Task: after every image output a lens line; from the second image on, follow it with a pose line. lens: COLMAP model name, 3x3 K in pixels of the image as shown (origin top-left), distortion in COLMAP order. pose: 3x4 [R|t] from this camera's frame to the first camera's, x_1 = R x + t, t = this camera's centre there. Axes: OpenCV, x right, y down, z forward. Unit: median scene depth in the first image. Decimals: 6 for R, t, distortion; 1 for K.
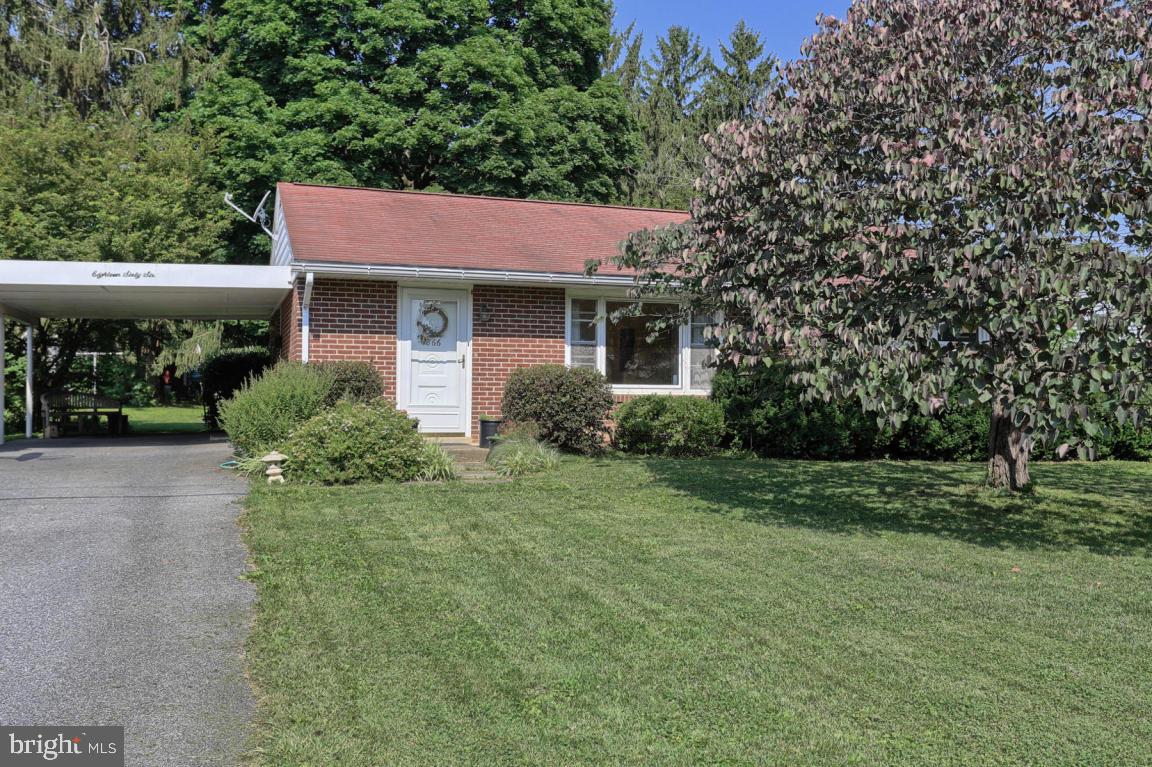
lens RADIAL K [[1052.8, 0, 576.0], [0, 1052.8, 383.5], [0, 0, 1]] dist [0.007185, 0.008036]
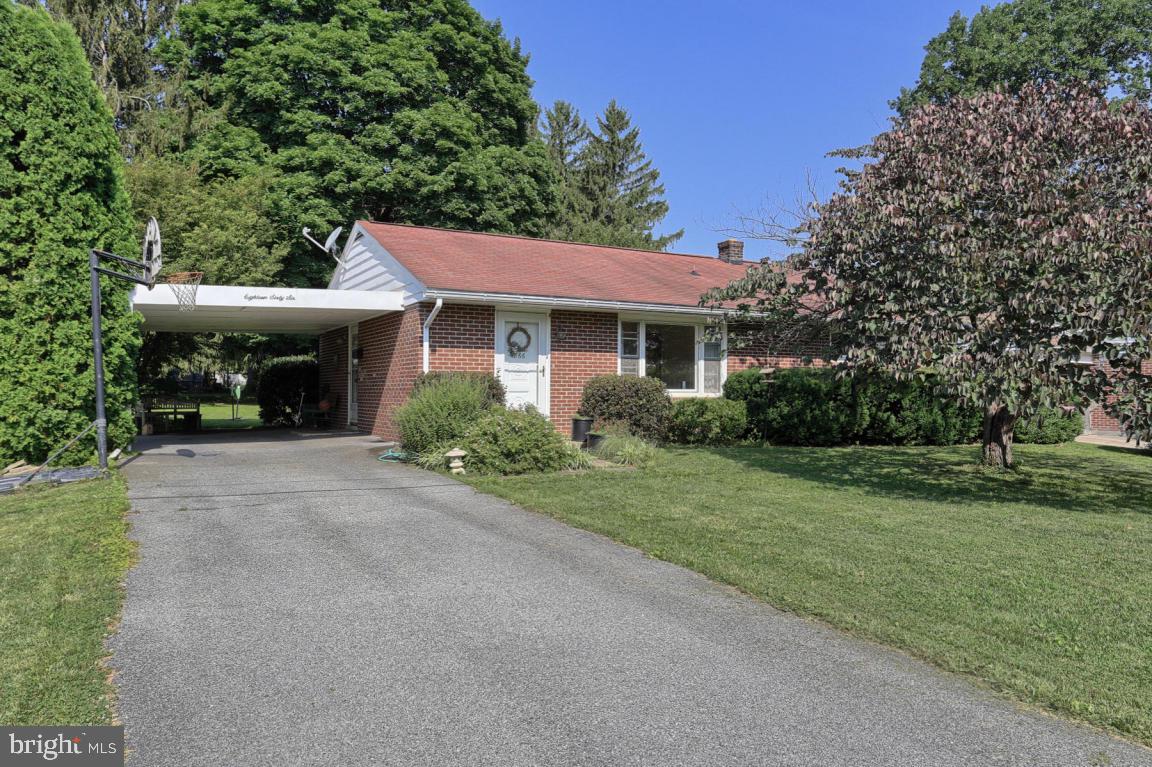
lens RADIAL K [[842.8, 0, 576.0], [0, 842.8, 383.5], [0, 0, 1]] dist [-0.057682, 0.072945]
pose [[0.983477, -0.001020, 0.181030, -0.118010], [0.000382, 0.999994, 0.003559, -0.004744], [-0.181033, -0.003431, 0.983471, 0.008468]]
